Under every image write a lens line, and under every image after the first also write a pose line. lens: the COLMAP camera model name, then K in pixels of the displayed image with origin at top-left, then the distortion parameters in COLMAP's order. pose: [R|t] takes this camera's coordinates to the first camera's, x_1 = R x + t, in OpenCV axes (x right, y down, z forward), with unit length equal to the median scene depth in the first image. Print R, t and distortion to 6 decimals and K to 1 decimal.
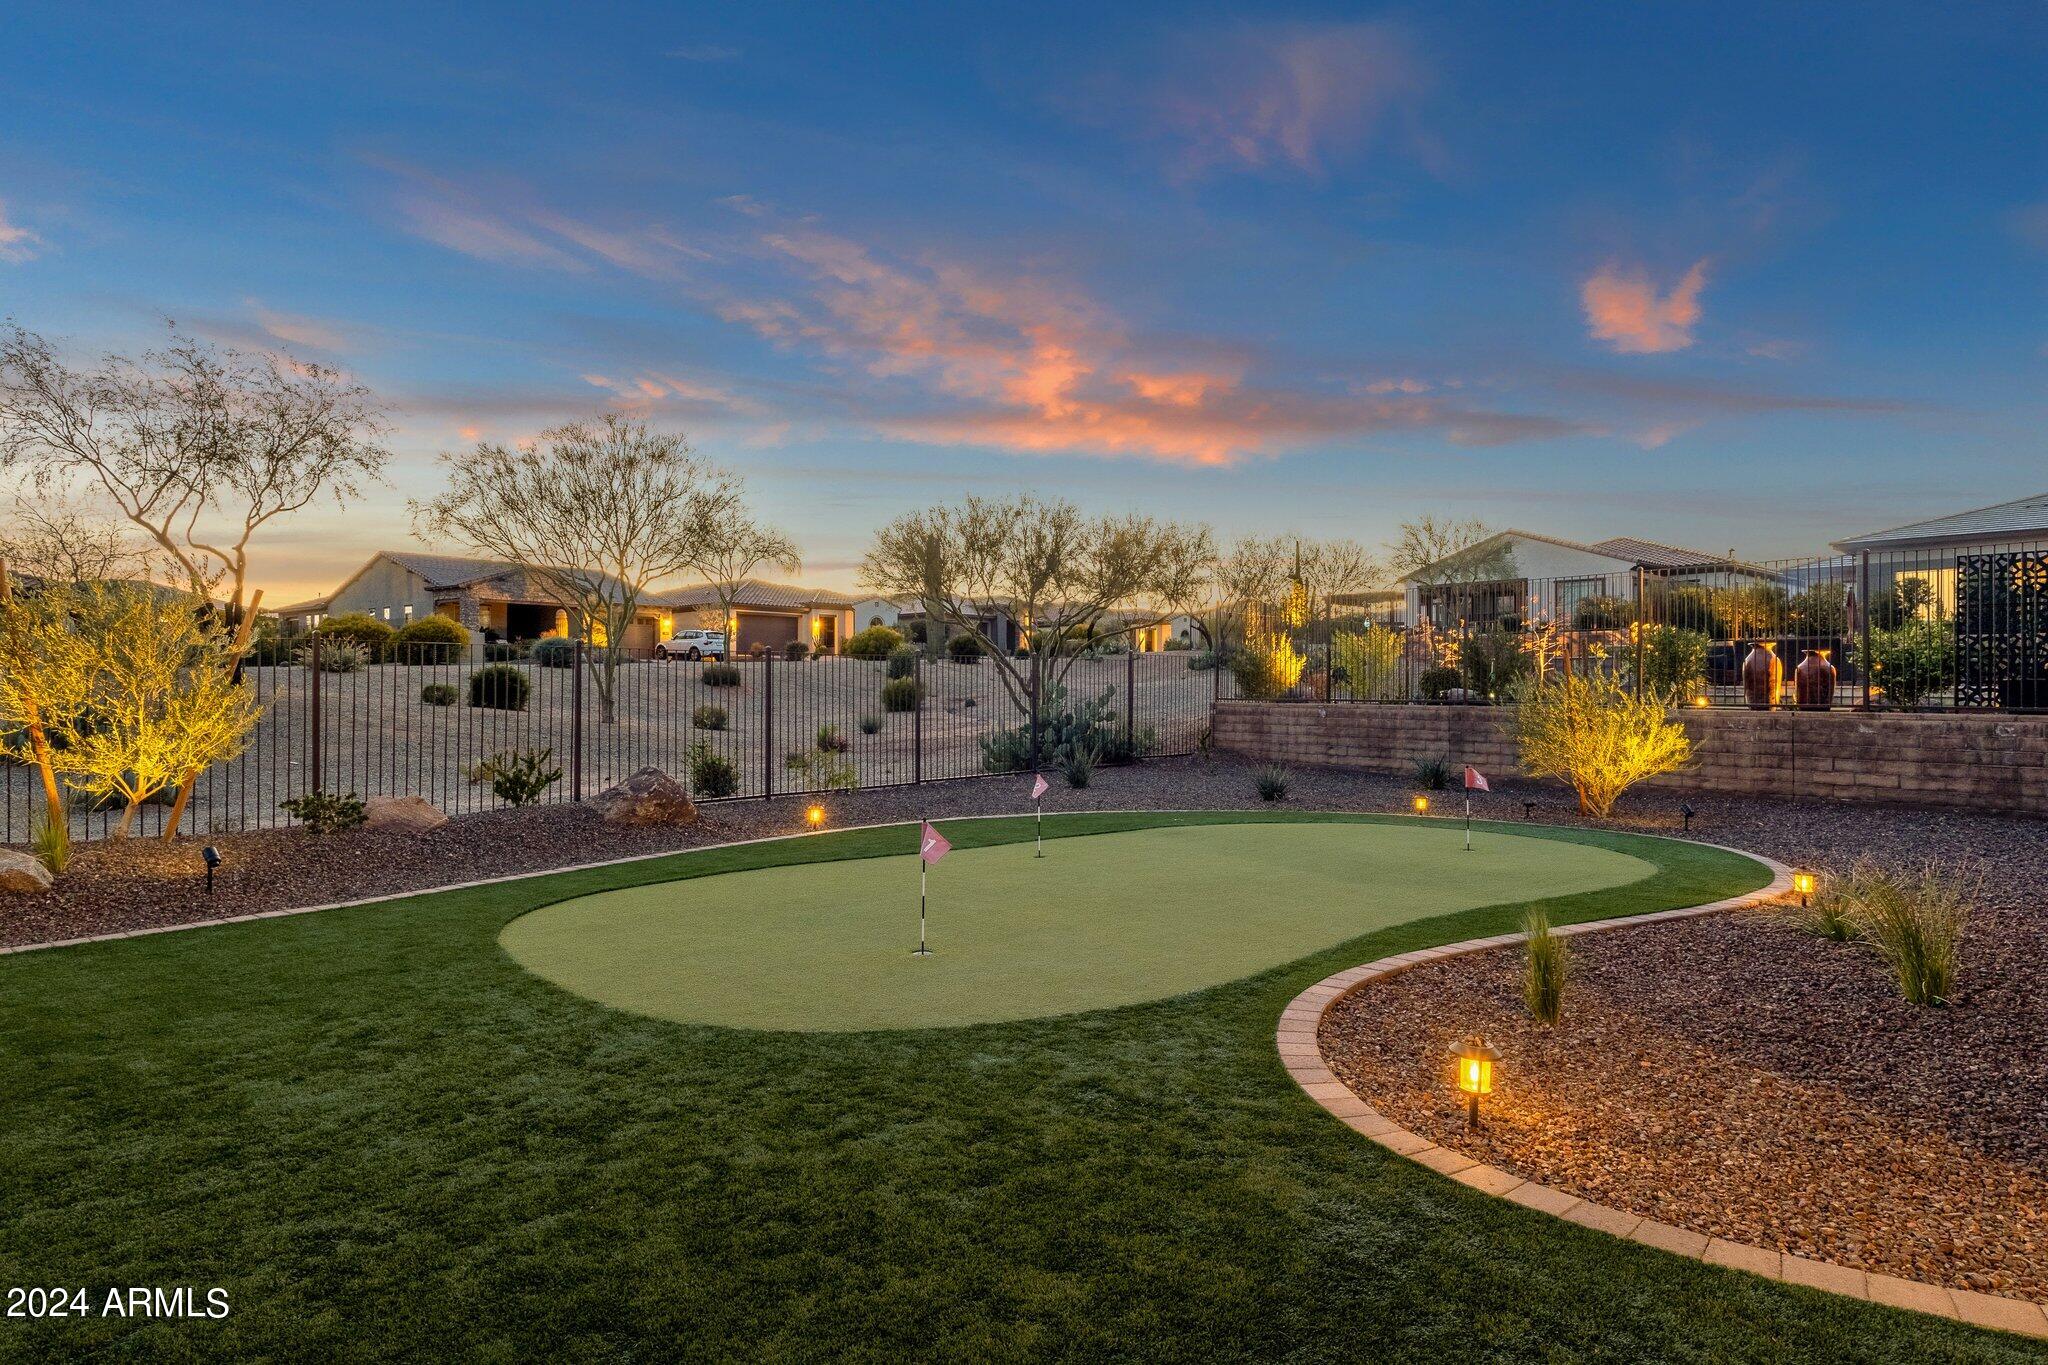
lens RADIAL K [[1124.3, 0, 1027.3], [0, 1124.3, 674.9], [0, 0, 1]] dist [0.015704, -0.003255]
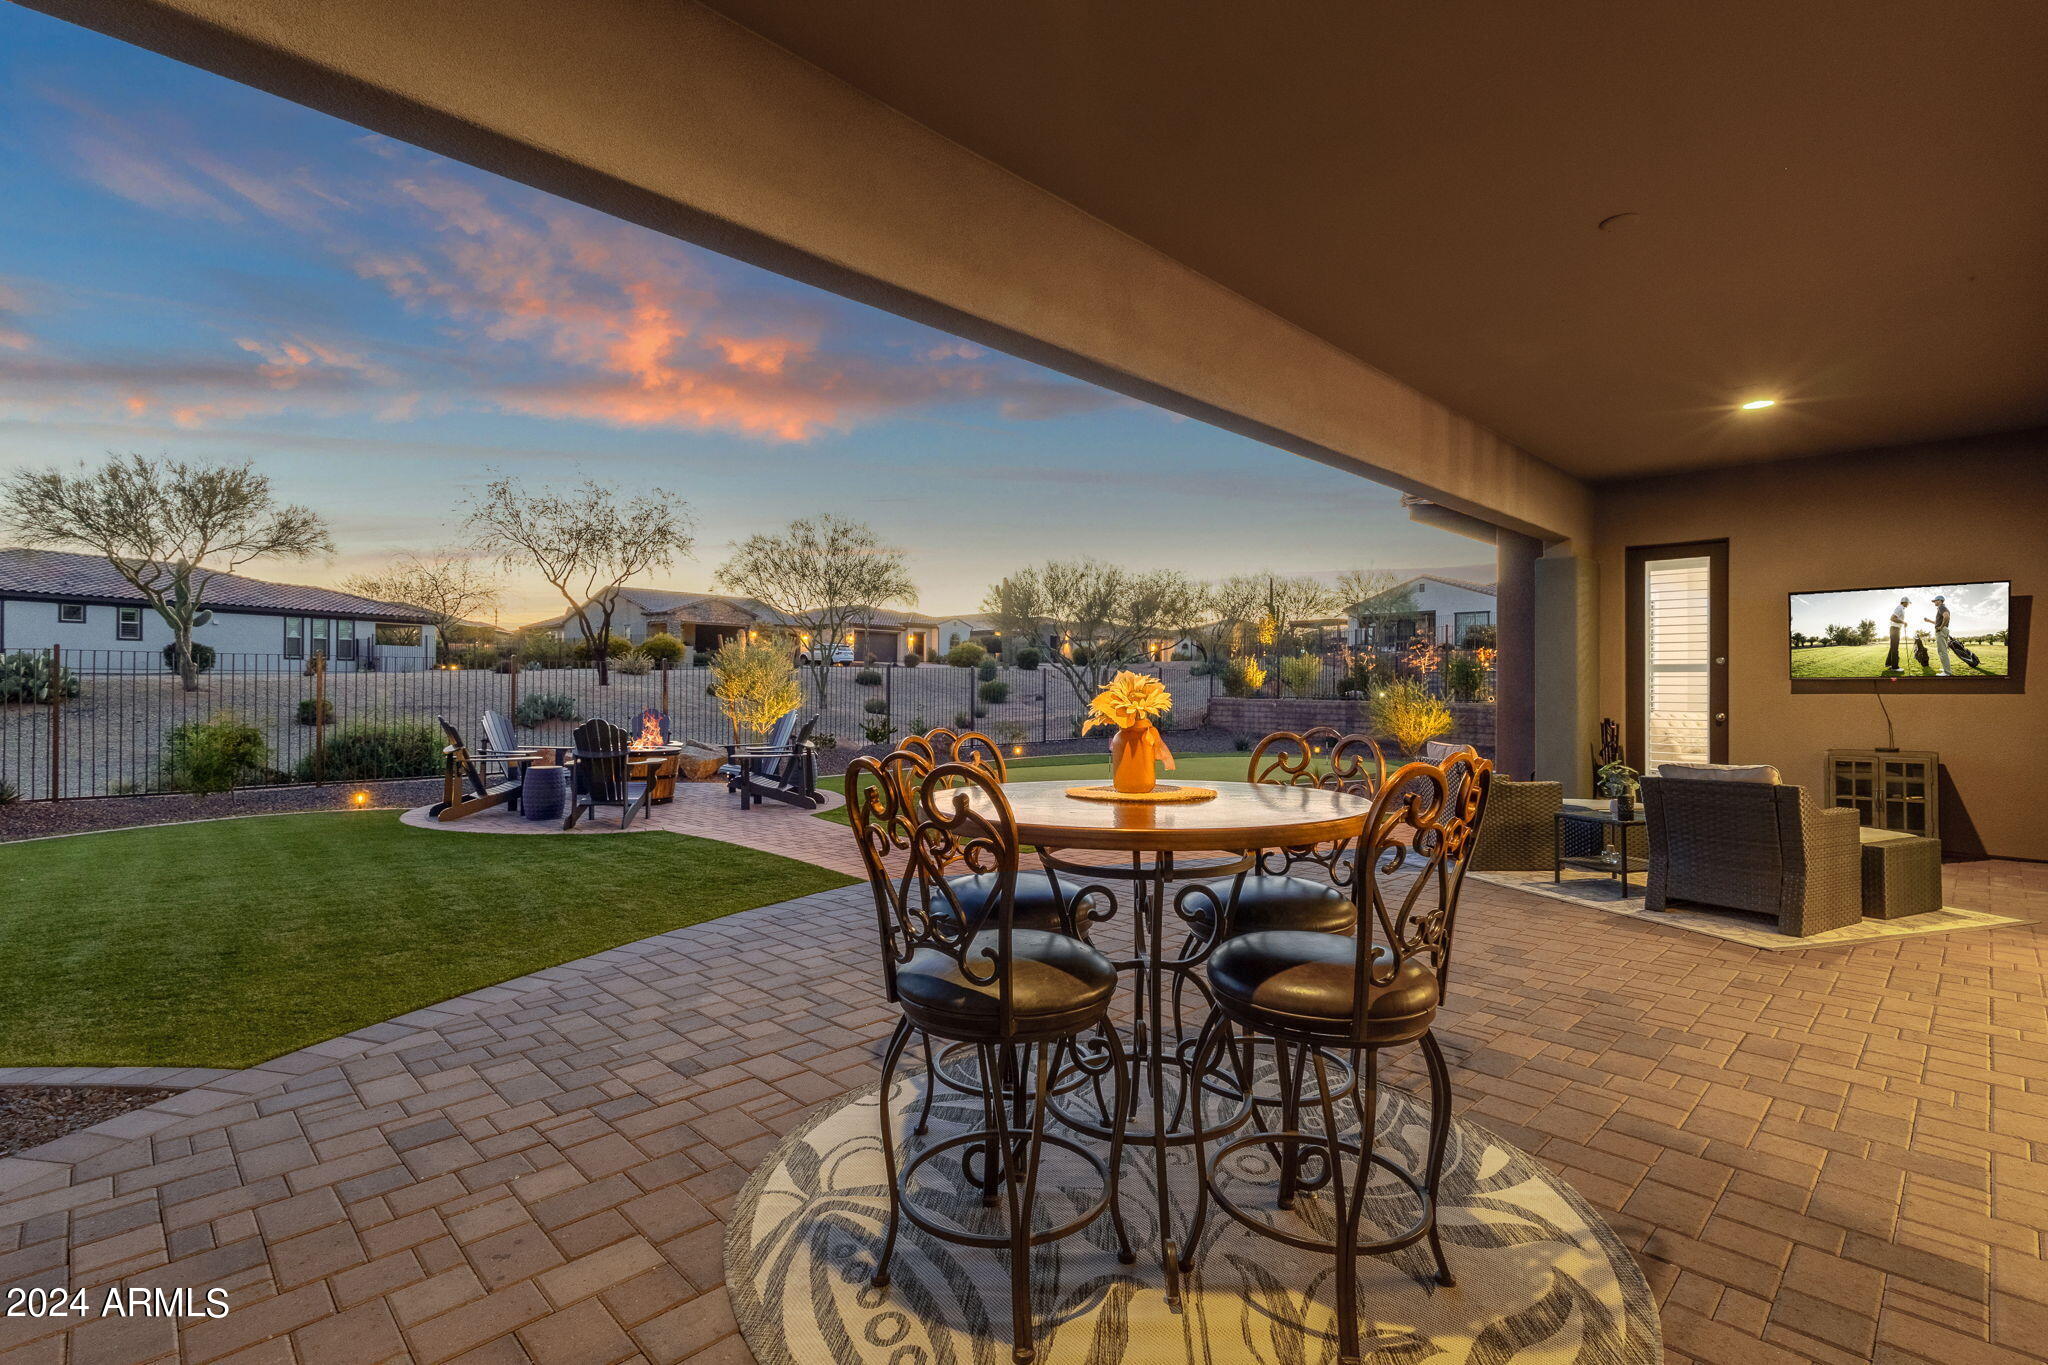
lens RADIAL K [[932.8, 0, 1015.6], [0, 932.8, 676.3], [0, 0, 1]] dist [0.003851, -0.001822]
pose [[0.999285, 0.006453, -0.037263, -0.053835], [-0.006413, 0.999979, 0.001211, -0.005768], [0.037270, -0.000971, 0.999305, -0.300757]]
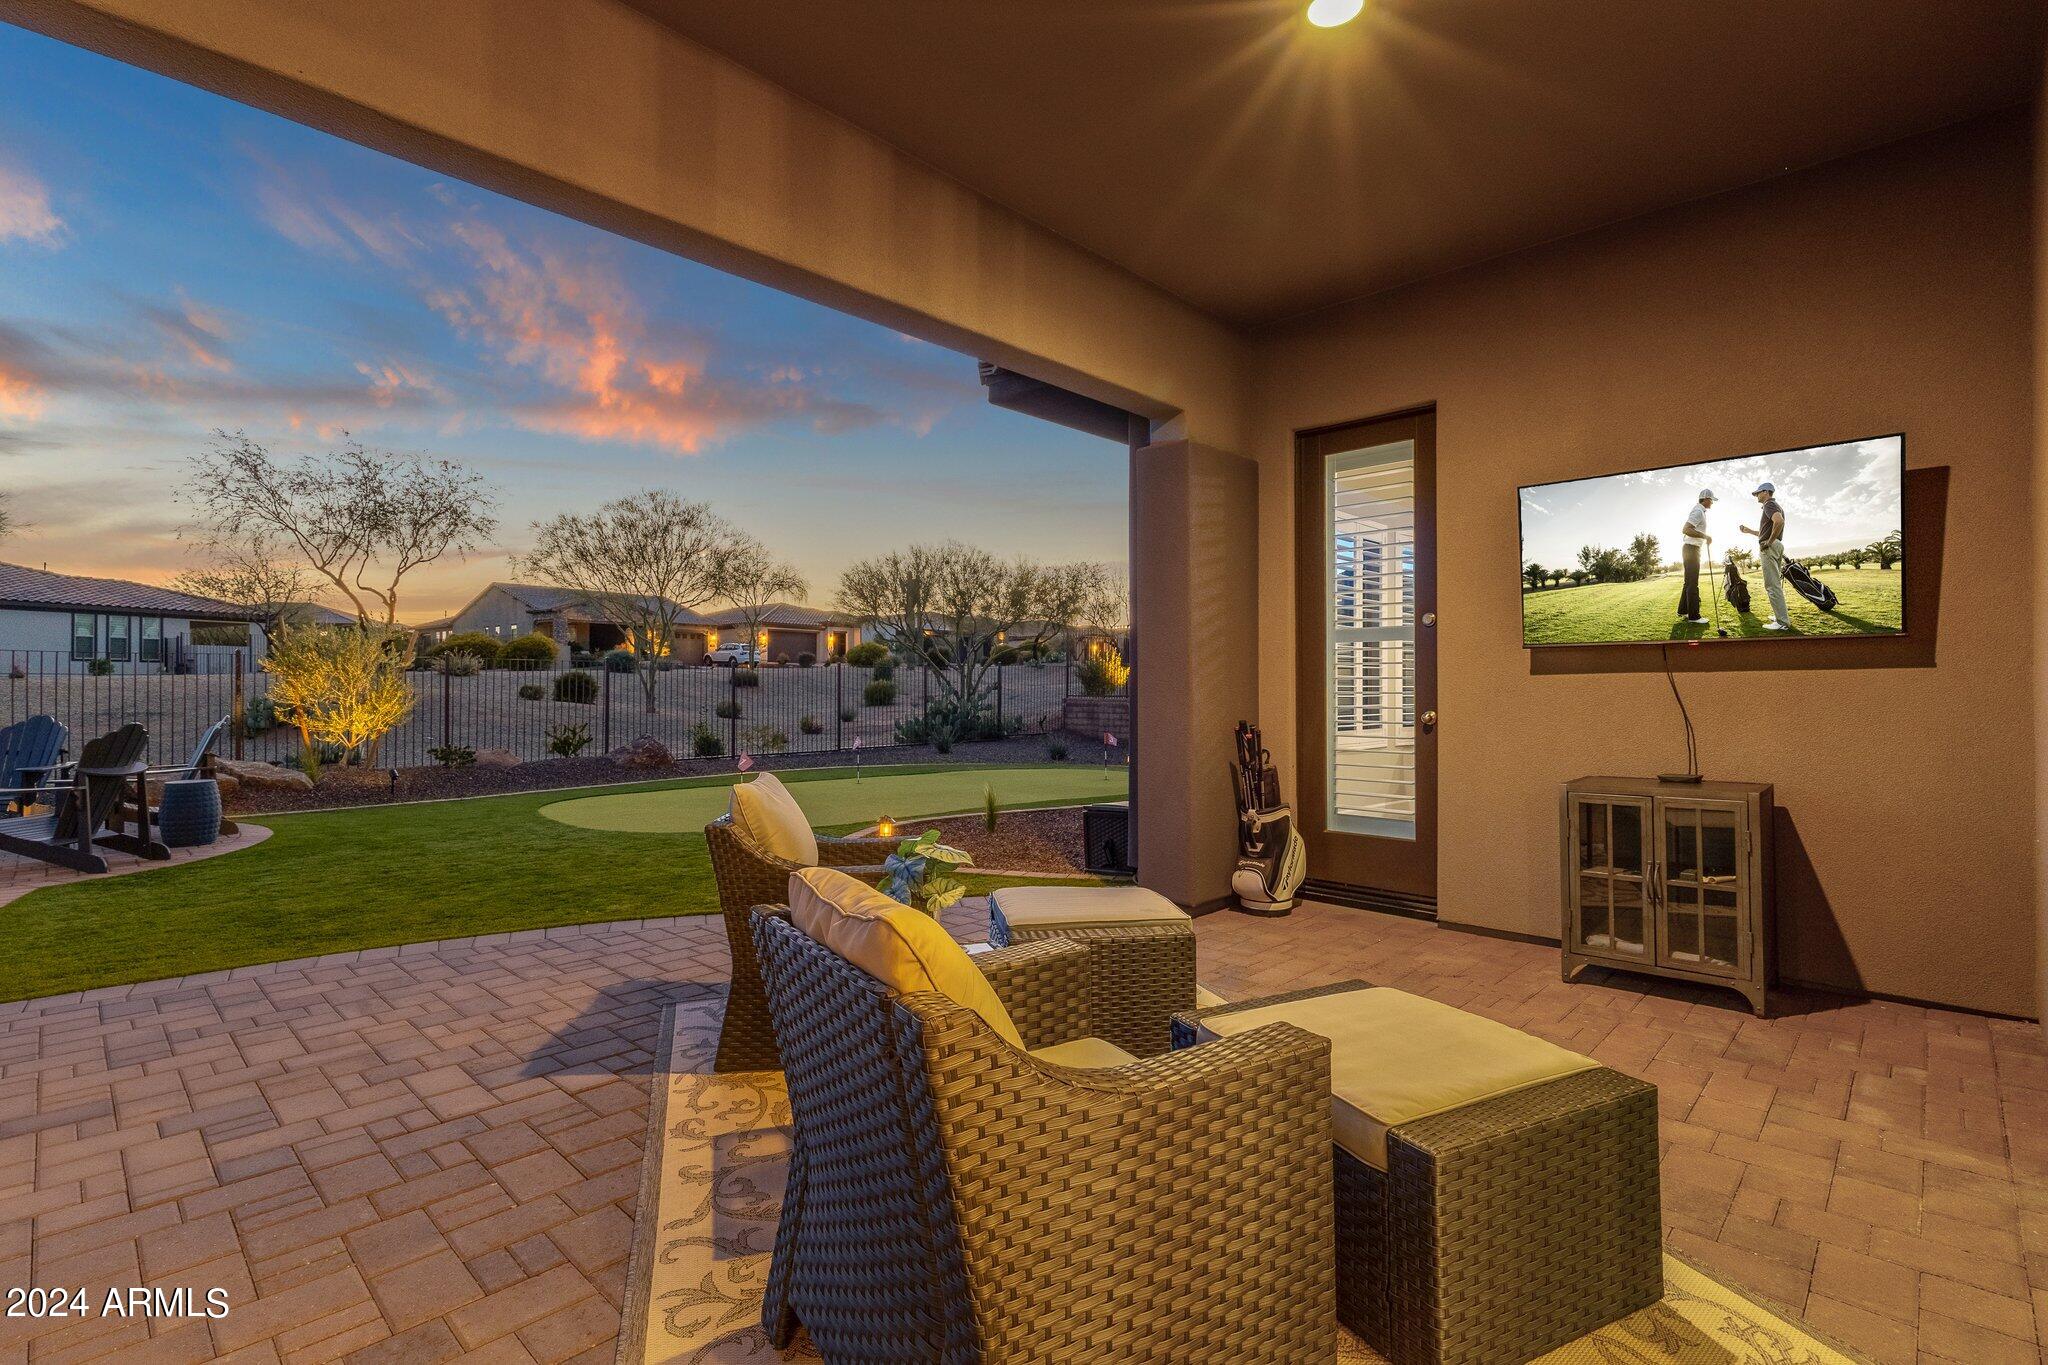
lens RADIAL K [[929.0, 0, 1027.3], [0, 929.0, 673.9], [0, 0, 1]] dist [-0.001536, 0.000122]
pose [[0.999999, 0.001339, 0.000757, 0.095196], [-0.001336, 0.999989, -0.004591, -0.000687], [-0.000763, 0.004590, 0.999989, -0.155818]]
